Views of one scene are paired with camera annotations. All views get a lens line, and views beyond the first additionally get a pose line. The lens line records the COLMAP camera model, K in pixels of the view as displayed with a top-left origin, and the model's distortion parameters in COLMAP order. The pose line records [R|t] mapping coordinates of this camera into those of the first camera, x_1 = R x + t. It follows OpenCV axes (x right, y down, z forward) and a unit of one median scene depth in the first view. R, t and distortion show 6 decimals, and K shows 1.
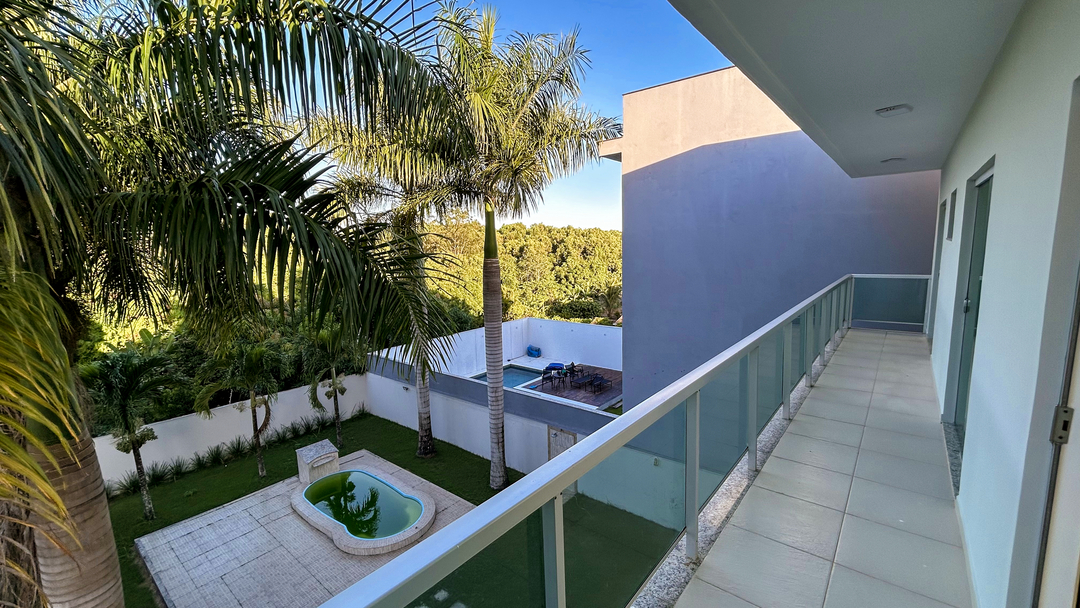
lens RADIAL K [[437.0, 0, 541.7], [0, 437.0, 302.0], [0, 0, 1]] dist [-0.001318, 0.000034]
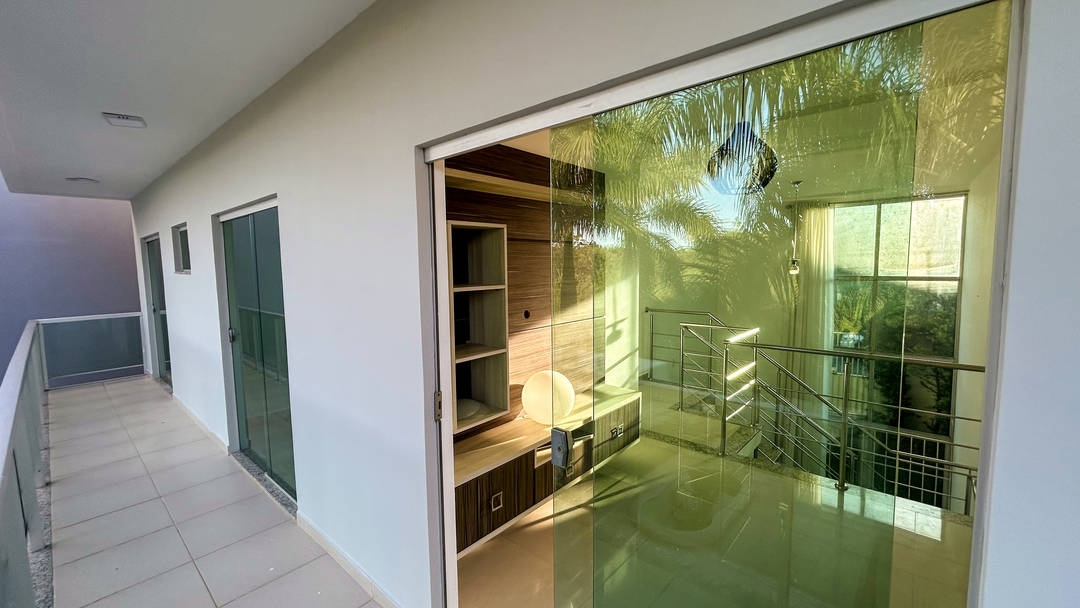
lens RADIAL K [[437.0, 0, 541.7], [0, 437.0, 302.0], [0, 0, 1]] dist [-0.001318, 0.000034]
pose [[0.020336, -0.063960, 0.997745, -0.036413], [0.144923, 0.987600, 0.060355, -0.020581], [-0.989234, 0.143369, 0.029353, 0.182973]]
